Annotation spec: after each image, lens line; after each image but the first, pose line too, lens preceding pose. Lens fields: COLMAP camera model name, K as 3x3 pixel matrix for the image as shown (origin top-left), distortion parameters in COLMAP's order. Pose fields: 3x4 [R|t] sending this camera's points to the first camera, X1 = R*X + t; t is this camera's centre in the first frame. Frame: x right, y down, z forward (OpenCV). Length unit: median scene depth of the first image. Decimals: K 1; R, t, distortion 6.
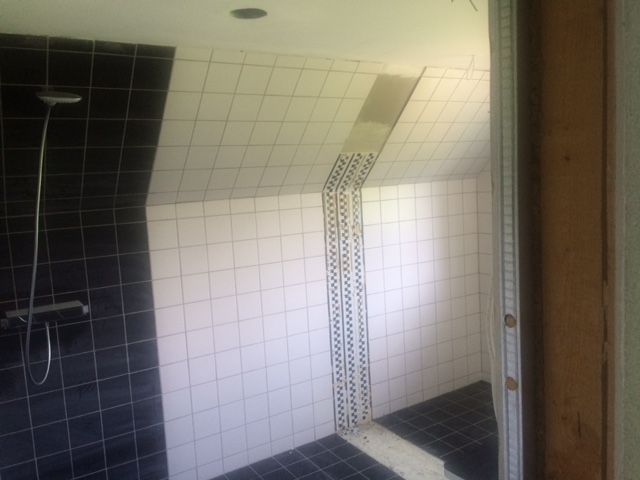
lens RADIAL K [[540.3, 0, 322.6], [0, 540.3, 236.9], [0, 0, 1]] dist [0.081161, -0.127729]
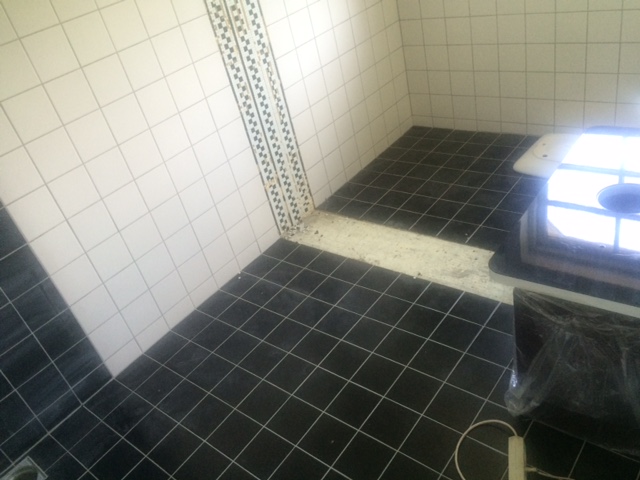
lens RADIAL K [[540.3, 0, 318.2], [0, 540.3, 236.4], [0, 0, 1]] dist [0.081161, -0.127729]
pose [[0.938153, -0.302478, 0.168454, -0.063751], [0.203233, 0.875021, 0.439356, 0.006018], [-0.280296, -0.377948, 0.882377, 0.261635]]
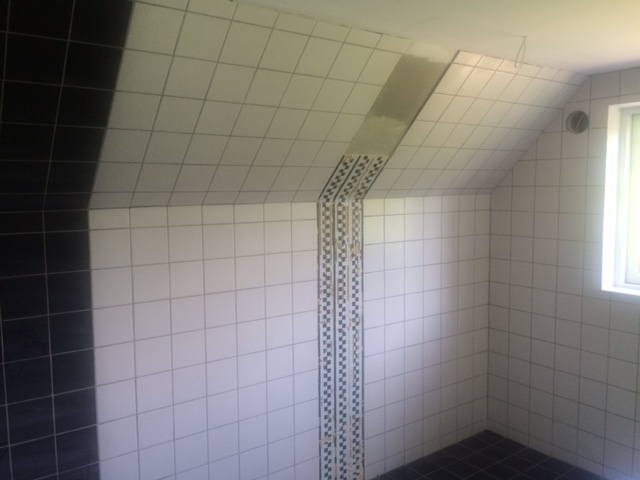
lens RADIAL K [[540.3, 0, 320.8], [0, 540.3, 237.0], [0, 0, 1]] dist [0.081161, -0.127729]
pose [[0.997239, 0.040988, 0.061915, -0.042933], [-0.039636, 0.998952, -0.022907, -0.011759], [-0.062789, 0.020389, 0.997819, 0.191645]]
